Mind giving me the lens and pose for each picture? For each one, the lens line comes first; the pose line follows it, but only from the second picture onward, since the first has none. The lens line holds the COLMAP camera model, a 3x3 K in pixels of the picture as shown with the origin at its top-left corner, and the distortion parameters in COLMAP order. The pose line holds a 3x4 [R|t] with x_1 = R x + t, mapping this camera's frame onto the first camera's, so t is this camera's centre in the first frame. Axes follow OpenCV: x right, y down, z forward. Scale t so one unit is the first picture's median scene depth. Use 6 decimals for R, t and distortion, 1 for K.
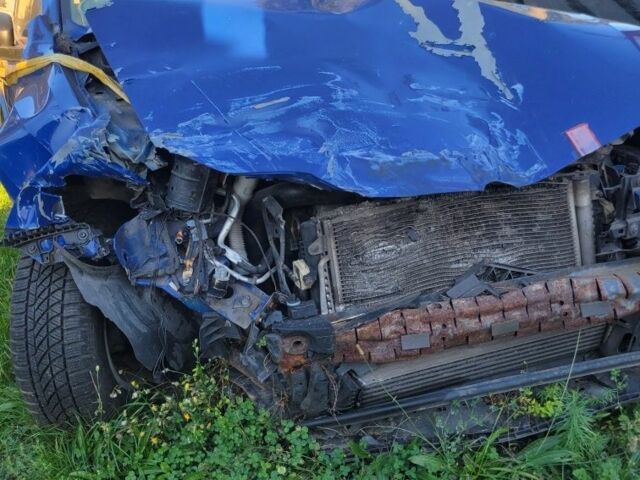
lens RADIAL K [[620.1, 0, 320.0], [0, 620.1, 240.0], [0, 0, 1]] dist [0.005324, -0.006187]
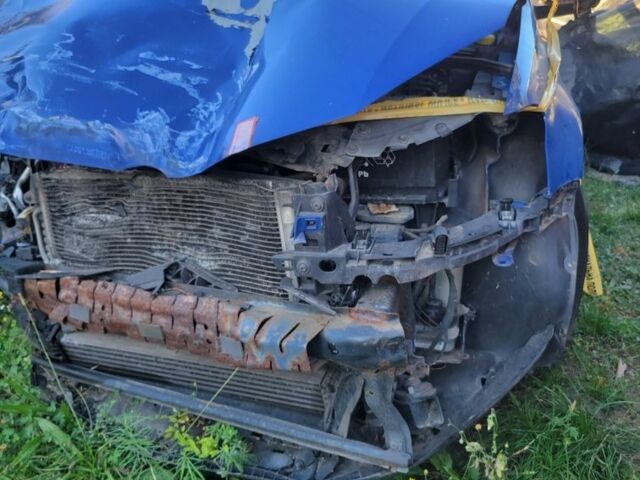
lens RADIAL K [[620.1, 0, 320.0], [0, 620.1, 240.0], [0, 0, 1]] dist [0.005324, -0.006187]
pose [[0.769978, 0.241481, -0.590611, 0.979756], [-0.228916, 0.968544, 0.097569, -0.128686], [0.595594, 0.060074, 0.801036, 0.422072]]
